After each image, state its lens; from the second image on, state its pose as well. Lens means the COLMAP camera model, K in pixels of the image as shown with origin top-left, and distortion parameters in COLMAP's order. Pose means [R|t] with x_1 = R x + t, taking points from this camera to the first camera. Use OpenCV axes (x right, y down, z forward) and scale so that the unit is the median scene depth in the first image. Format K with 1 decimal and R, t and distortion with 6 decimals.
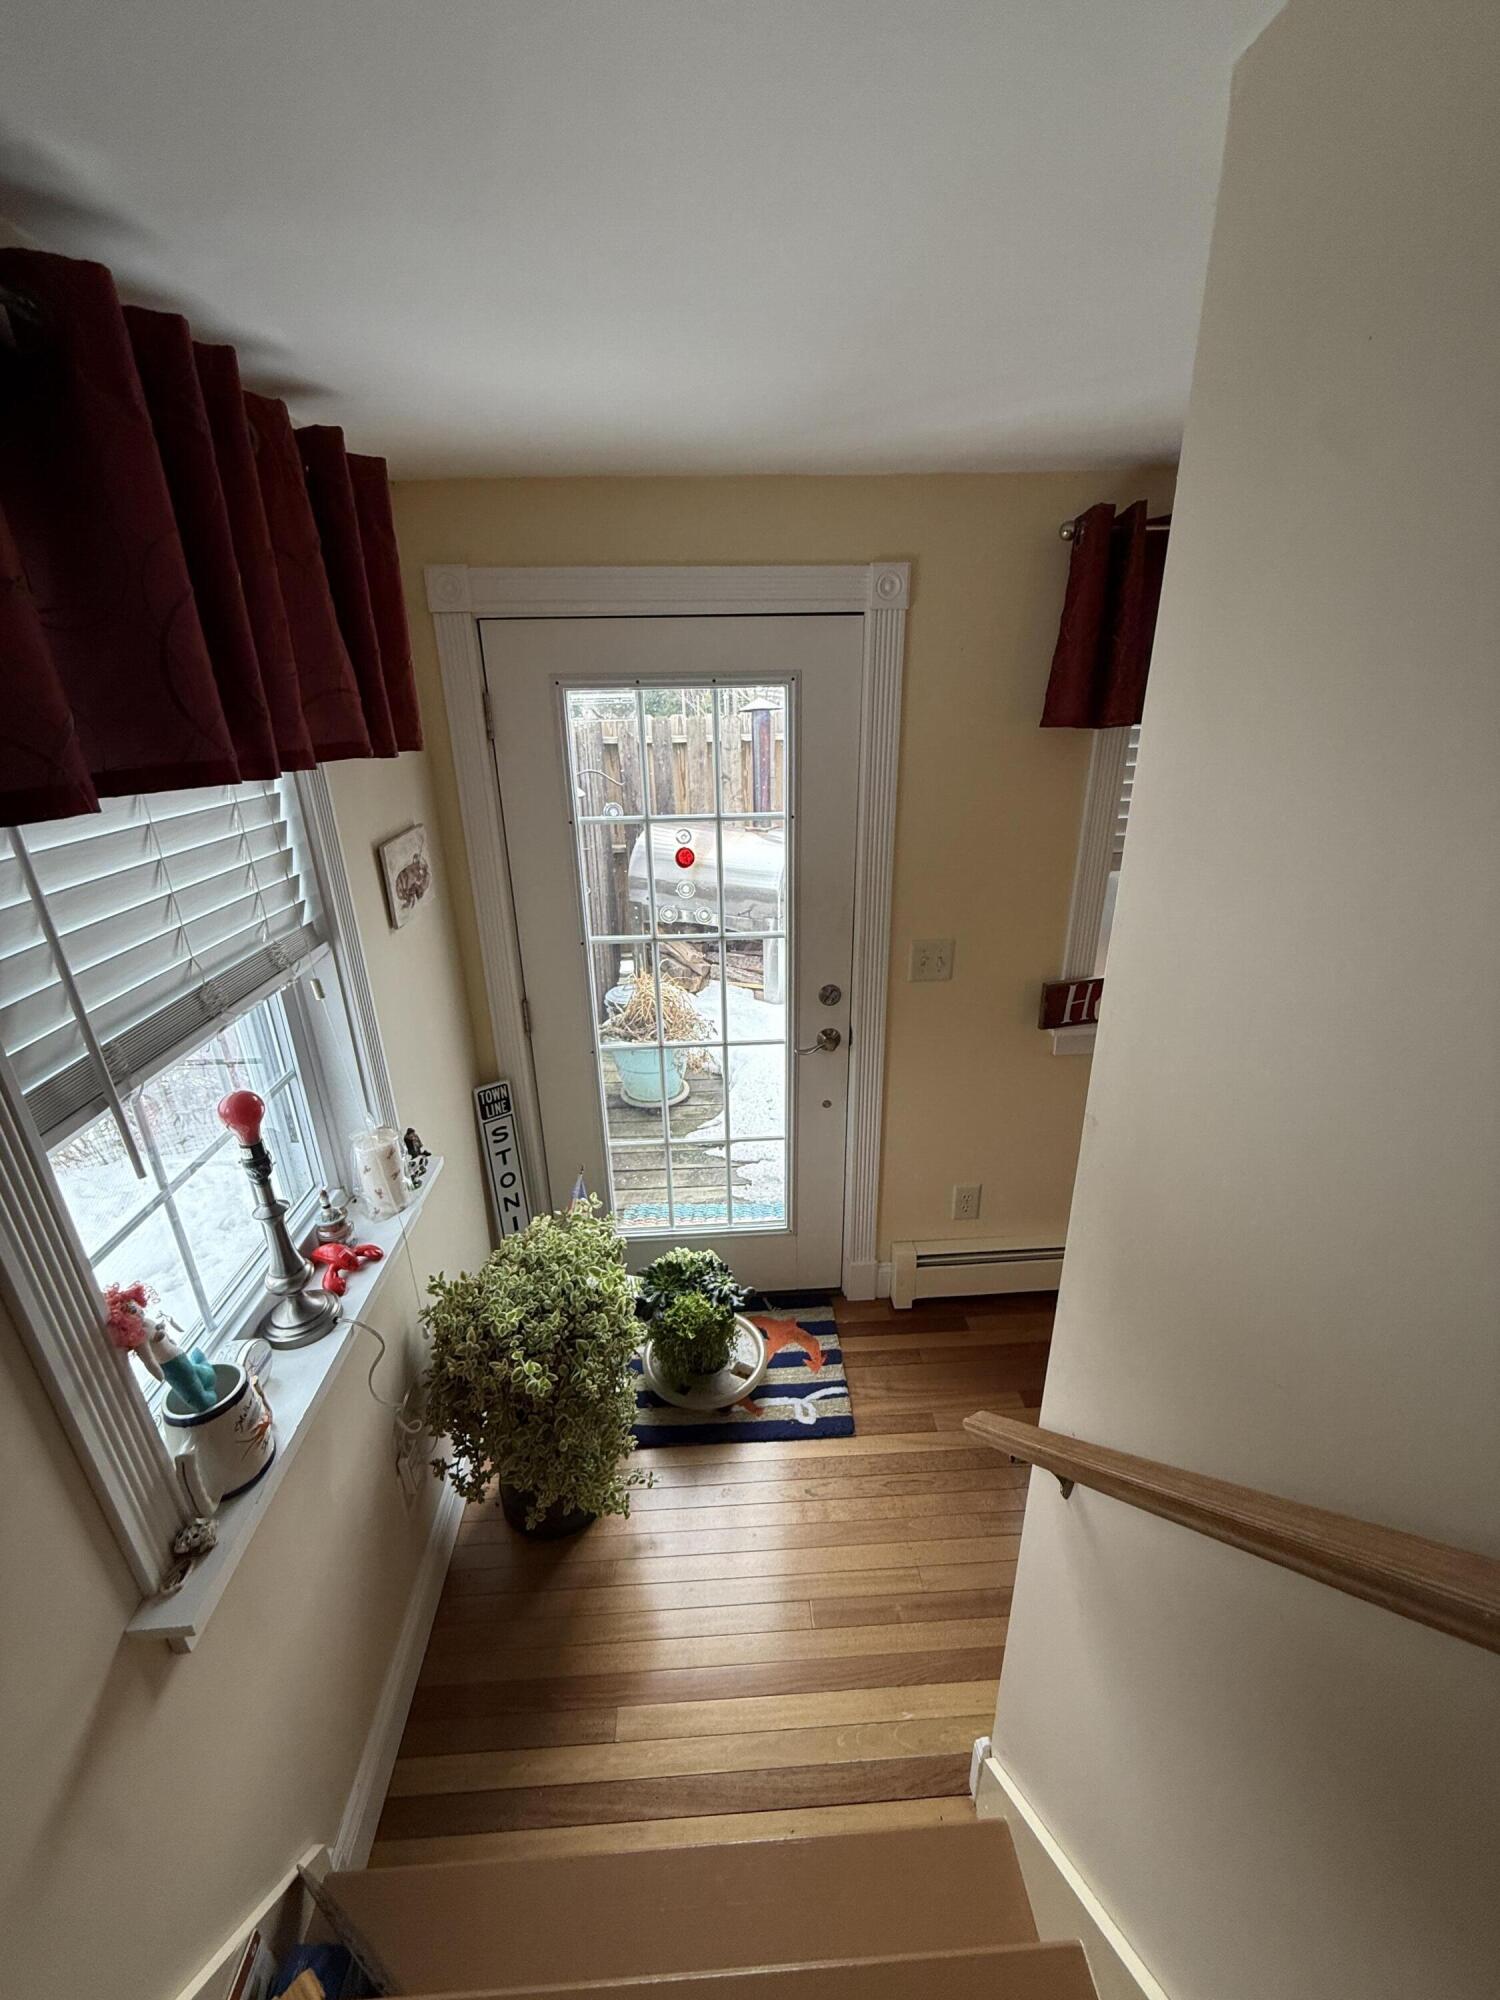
lens RADIAL K [[783.2, 0, 750.0], [0, 783.2, 1000.0], [0, 0, 1]] dist [0.001685, 0.000170]
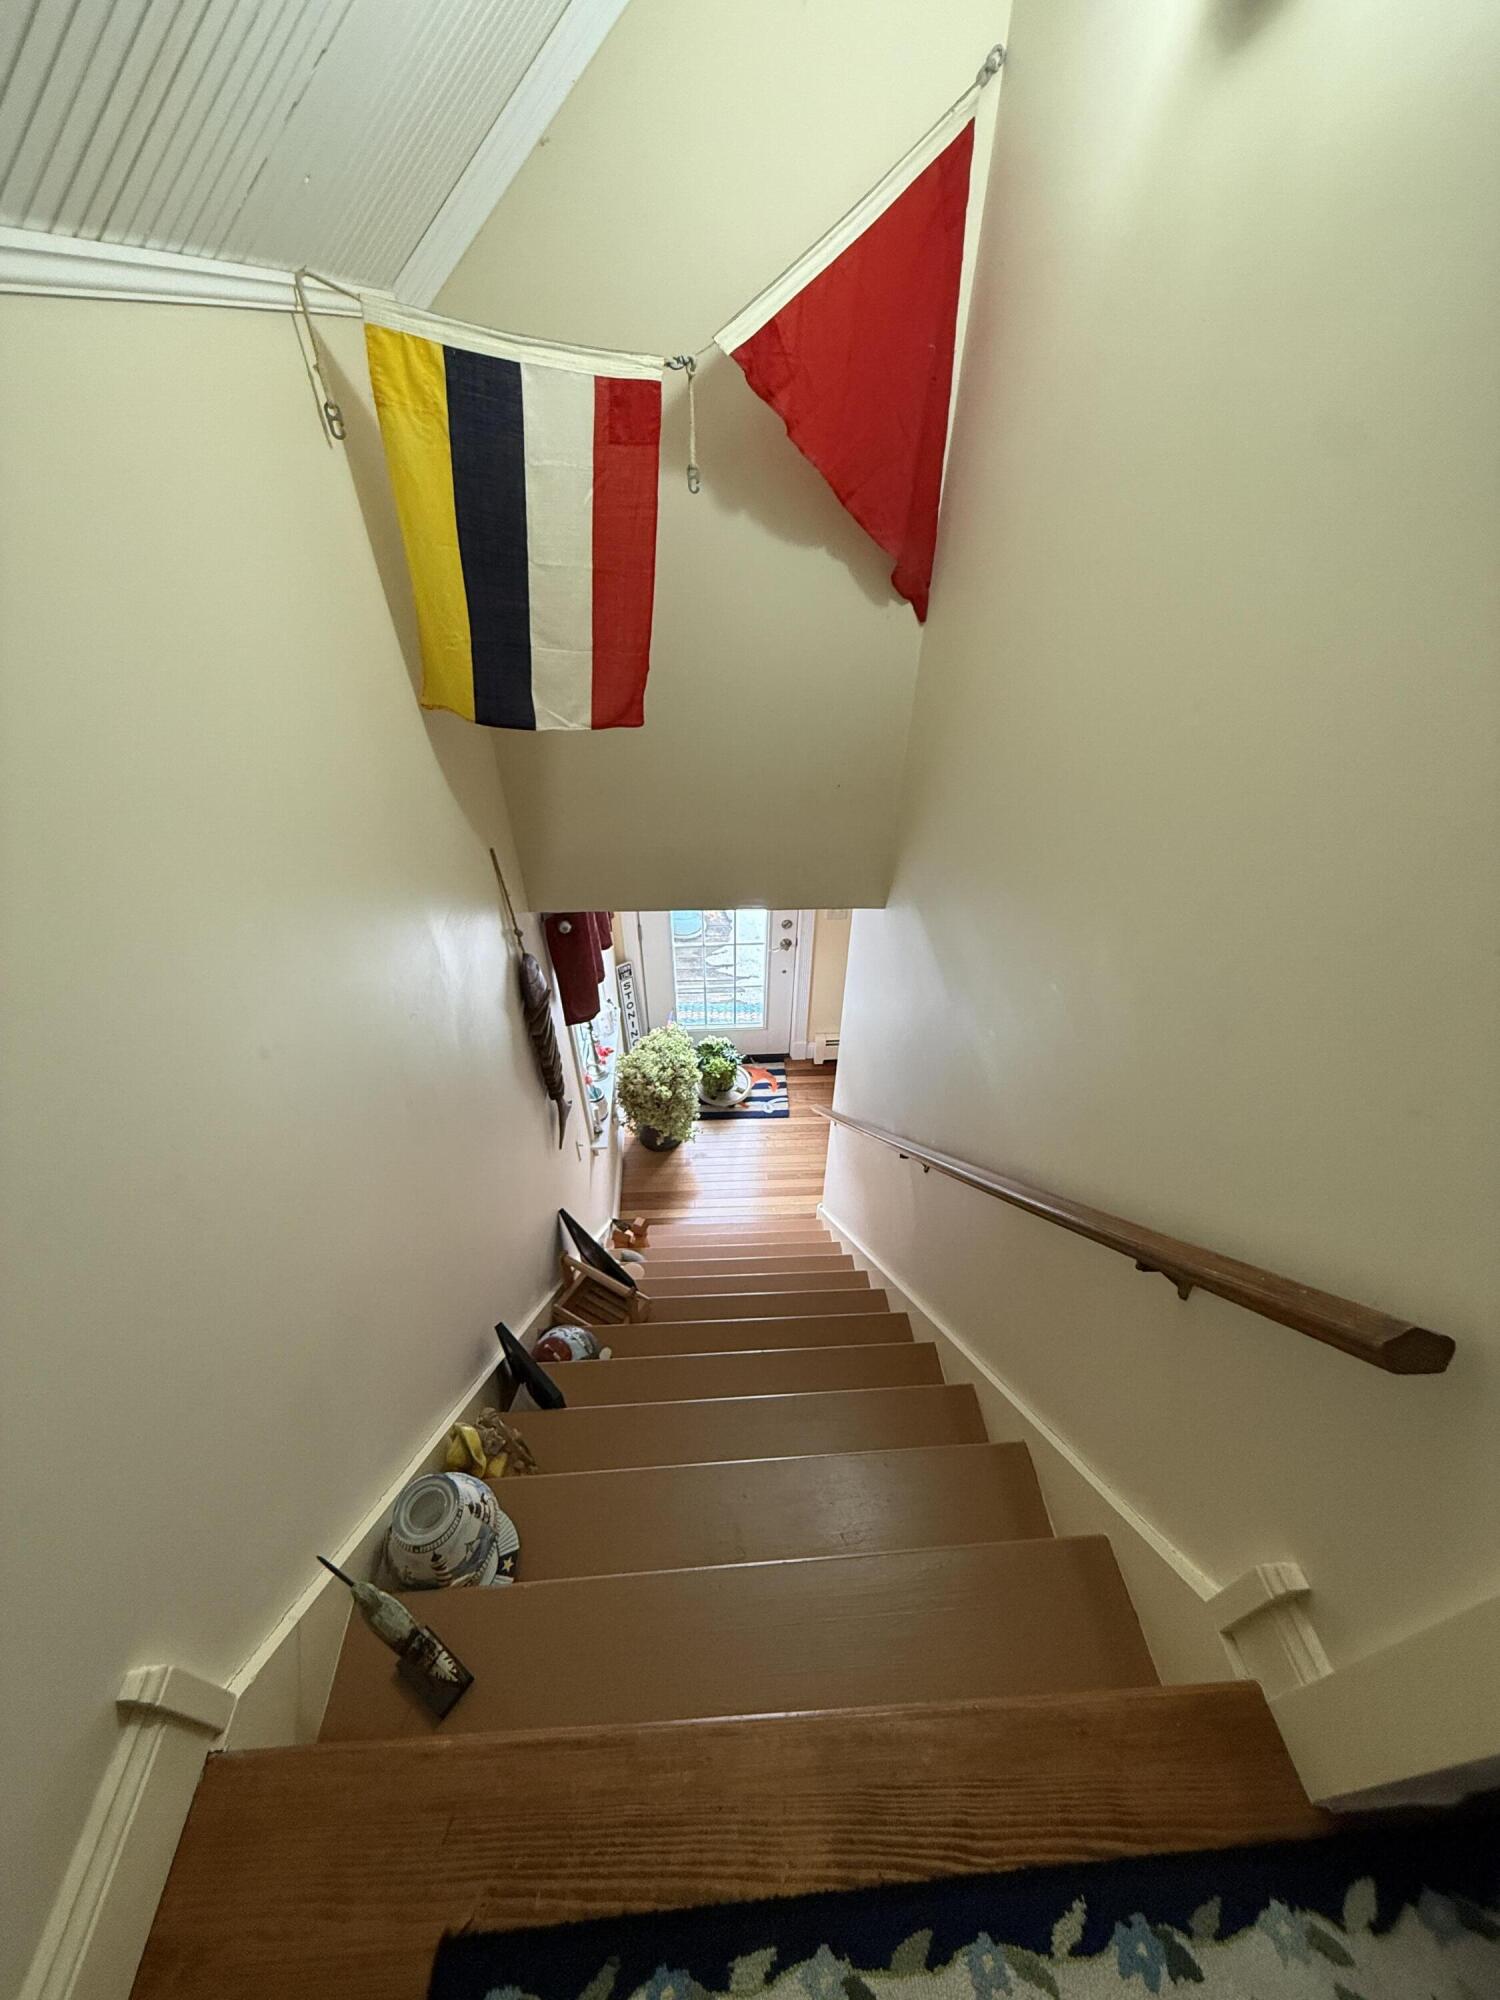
lens RADIAL K [[783.2, 0, 750.0], [0, 783.2, 1000.0], [0, 0, 1]] dist [0.001685, 0.000170]
pose [[0.999591, 0.022117, 0.018154, -0.027906], [-0.026815, 0.945473, 0.324596, -0.490259], [-0.009985, -0.324950, 0.945679, -1.015415]]
